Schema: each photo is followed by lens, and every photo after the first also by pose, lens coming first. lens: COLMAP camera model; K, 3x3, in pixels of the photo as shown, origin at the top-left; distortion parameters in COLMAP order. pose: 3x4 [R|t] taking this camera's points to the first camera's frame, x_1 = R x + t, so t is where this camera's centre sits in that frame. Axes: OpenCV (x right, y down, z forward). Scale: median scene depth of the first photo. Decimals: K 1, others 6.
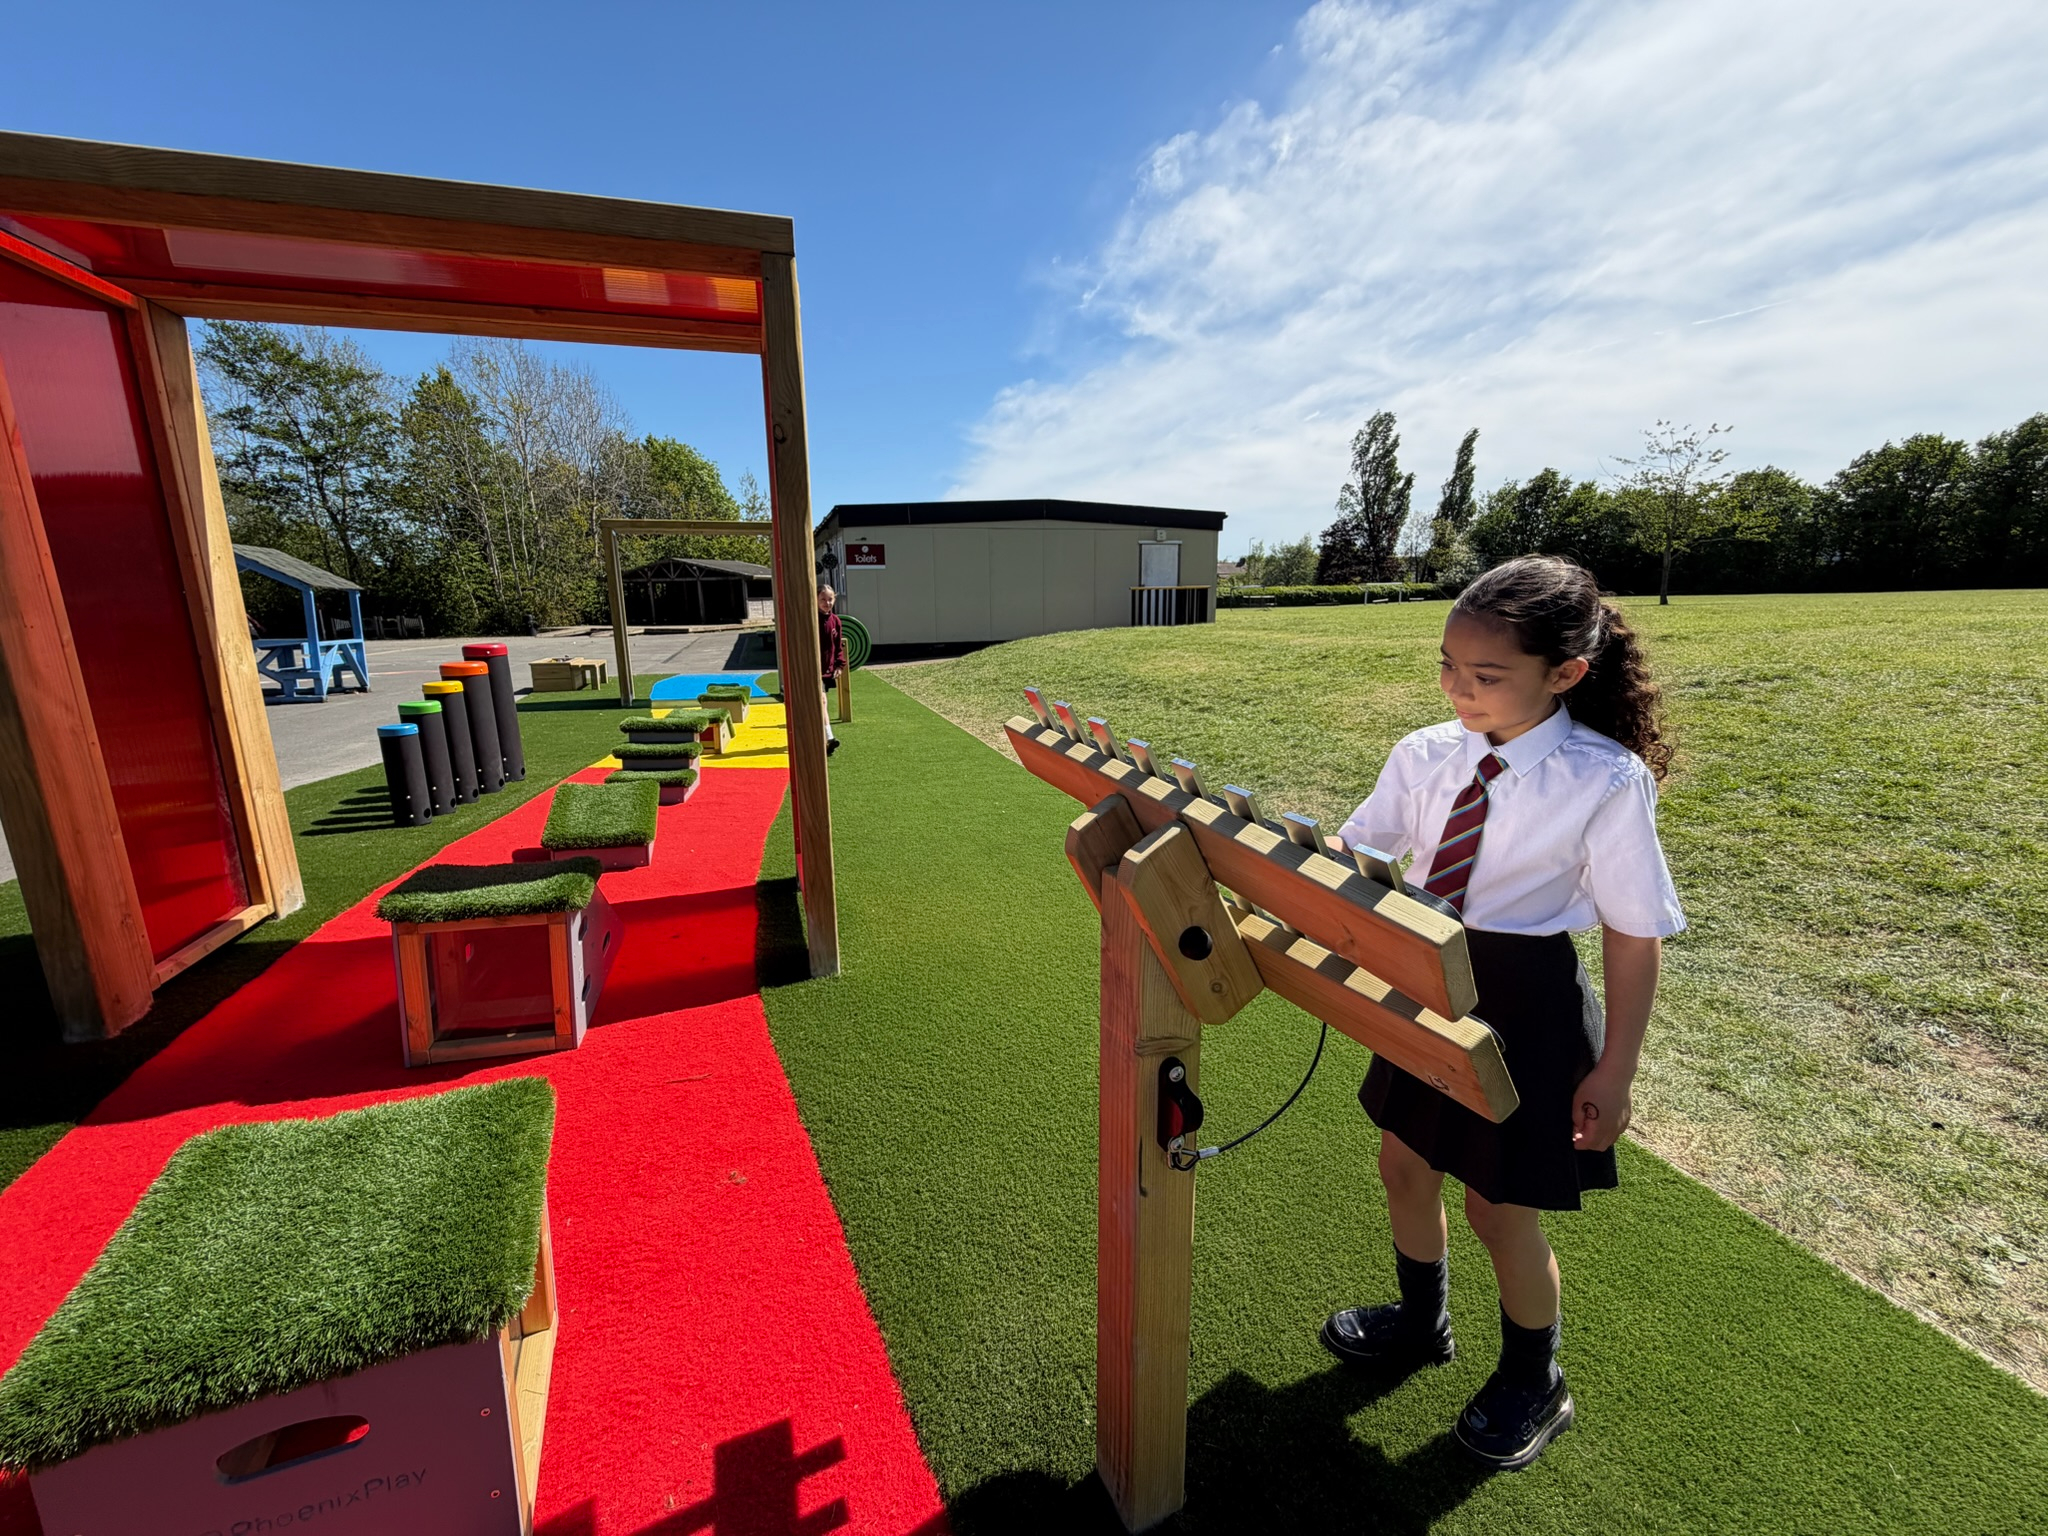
lens RADIAL K [[813.9, 0, 1031.7], [0, 813.9, 767.1], [0, 0, 1]] dist [0.023414, -0.000201]
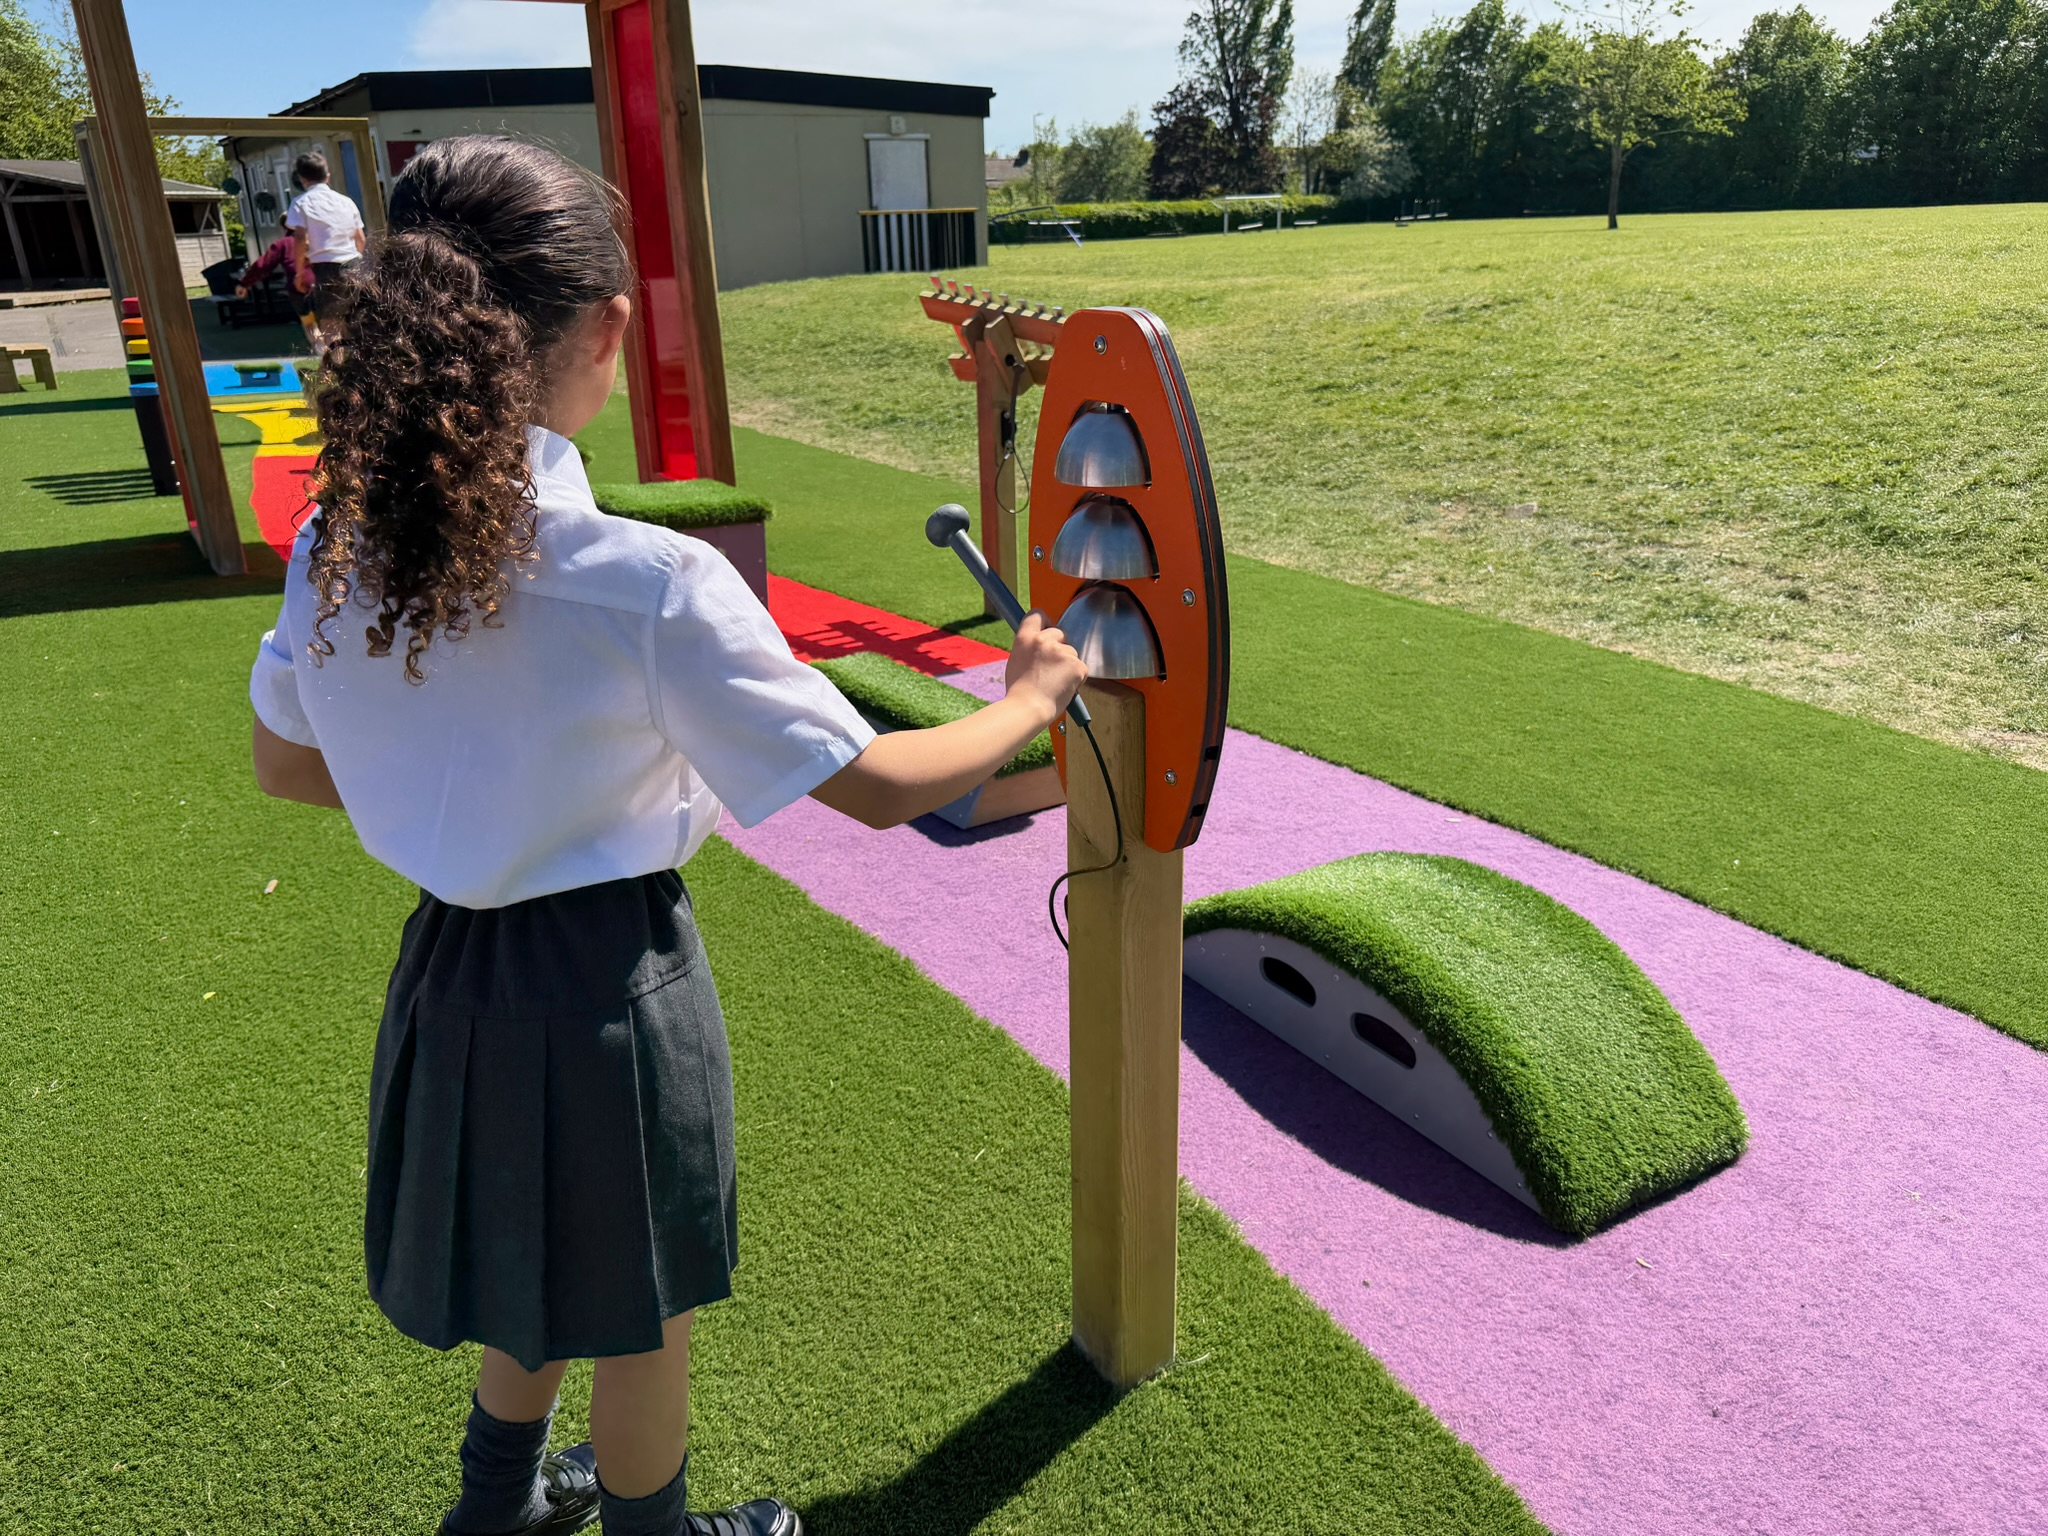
lens RADIAL K [[1465.7, 0, 1025.9], [0, 1465.7, 767.7], [0, 0, 1]] dist [0.047242, -0.049322]
pose [[0.969815, -0.096276, 0.224030, -0.022550], [0.062342, 0.986117, 0.153906, 0.018079], [-0.235738, -0.135294, 0.962353, -0.091002]]
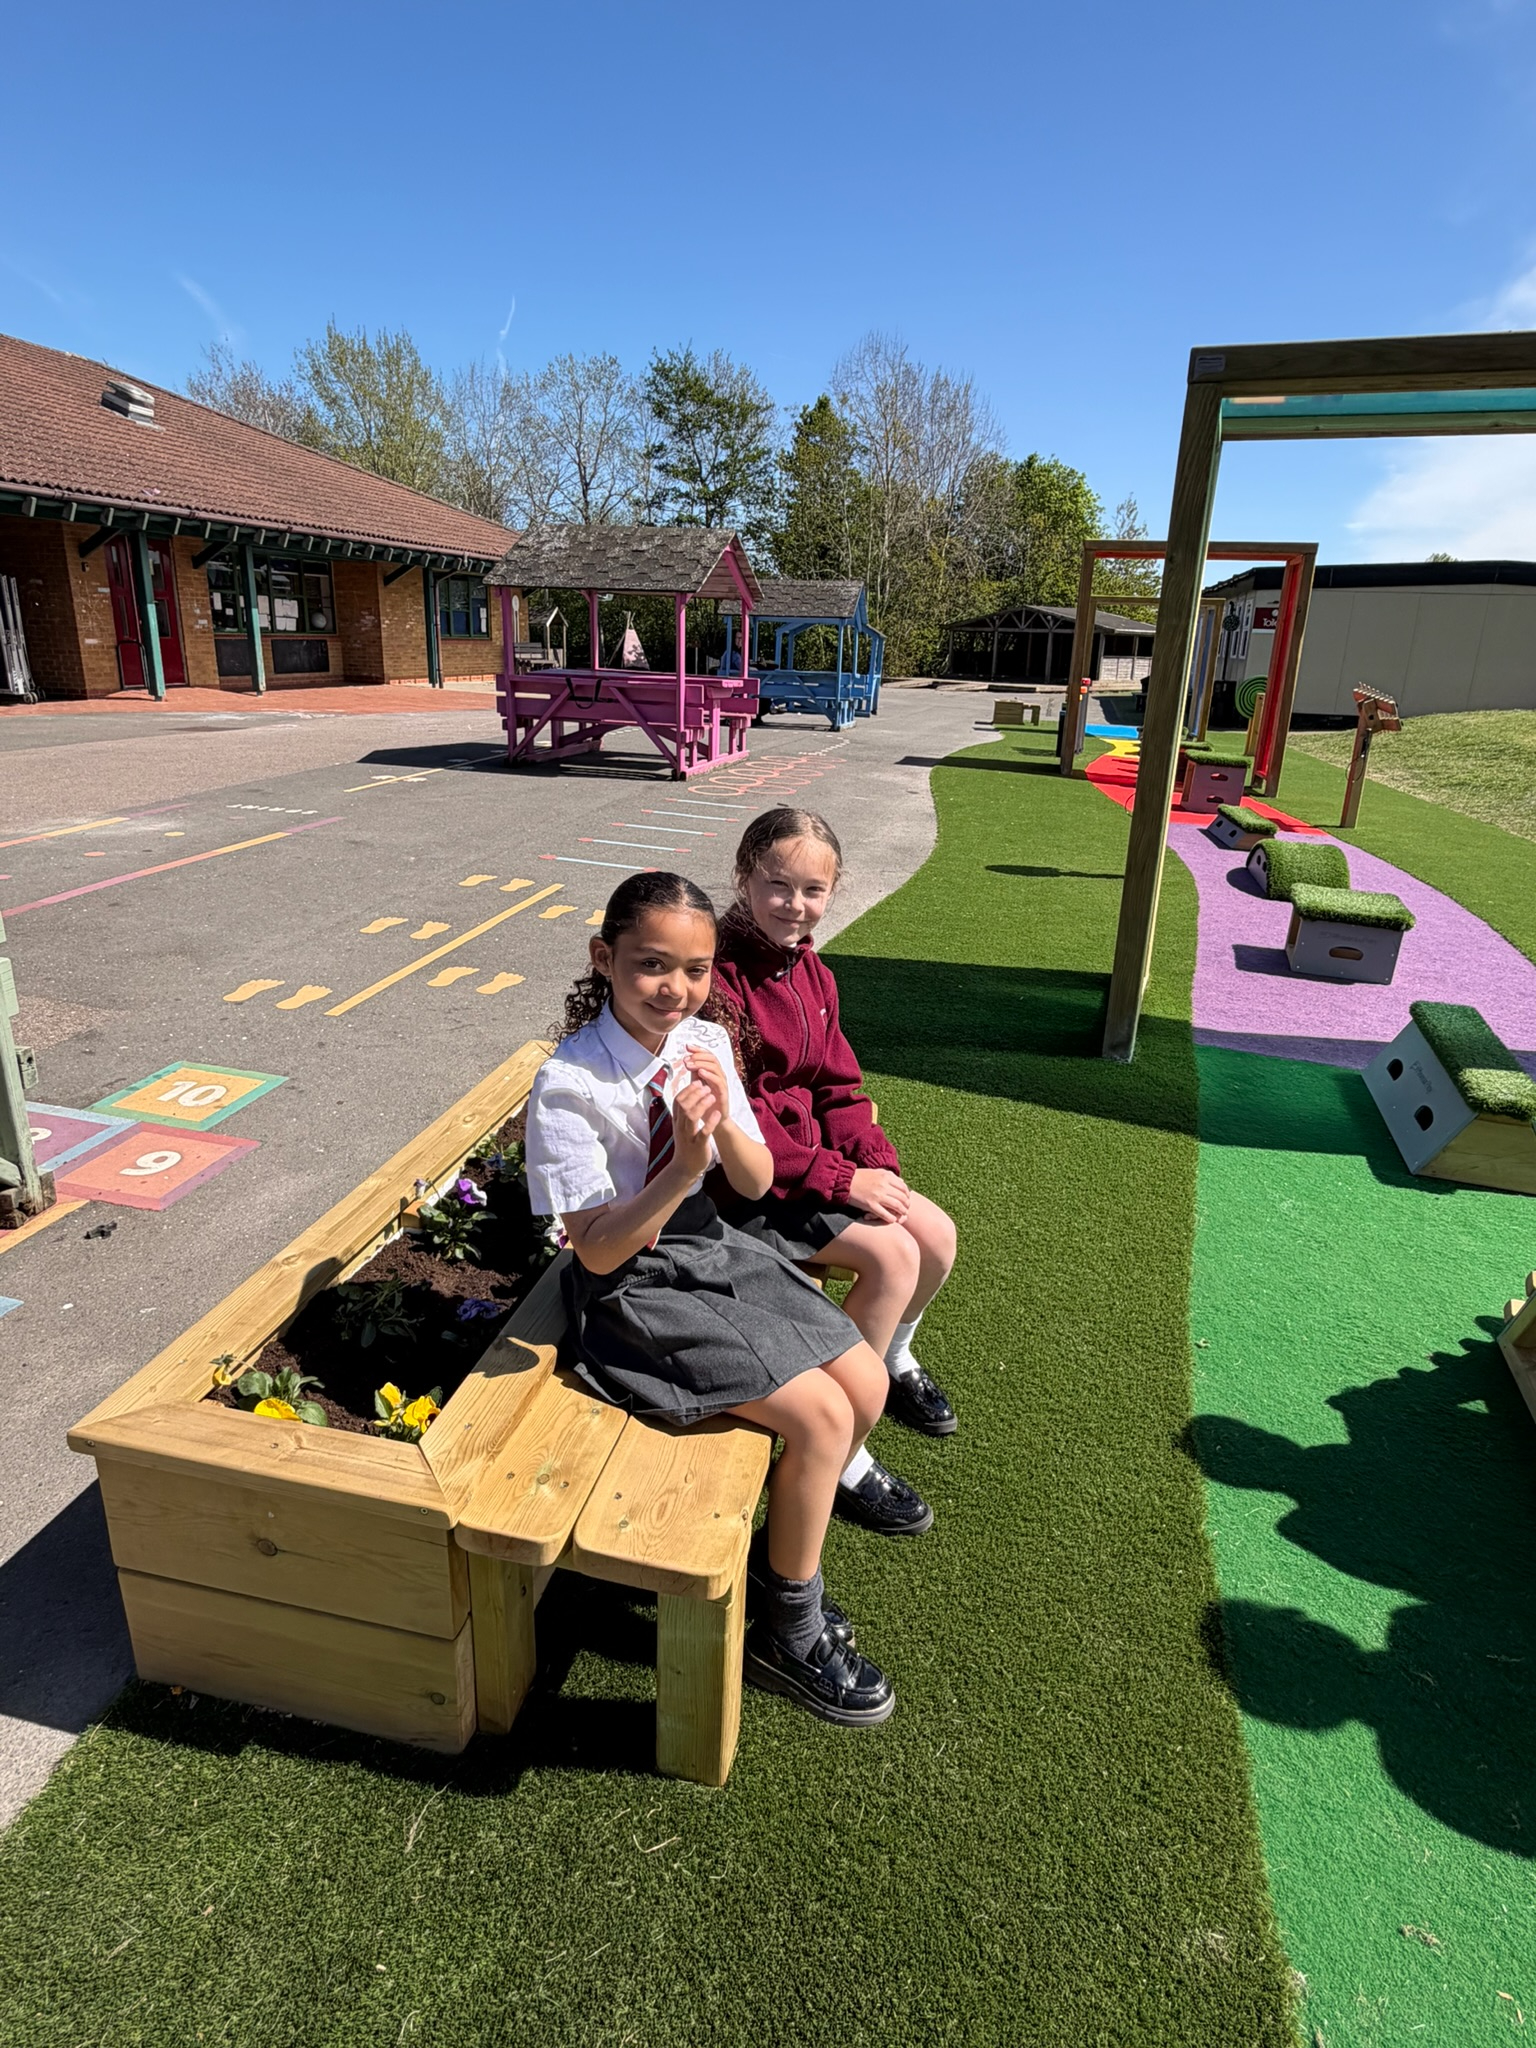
lens RADIAL K [[1144.9, 0, 766.4], [0, 1144.9, 1032.9], [0, 0, 1]] dist [0.036516, 0.000311]
pose [[0.848383, 0.205629, -0.487814, 0.025903], [-0.148767, 0.976951, 0.153088, 0.044298], [0.508049, -0.057307, 0.859419, -0.223000]]
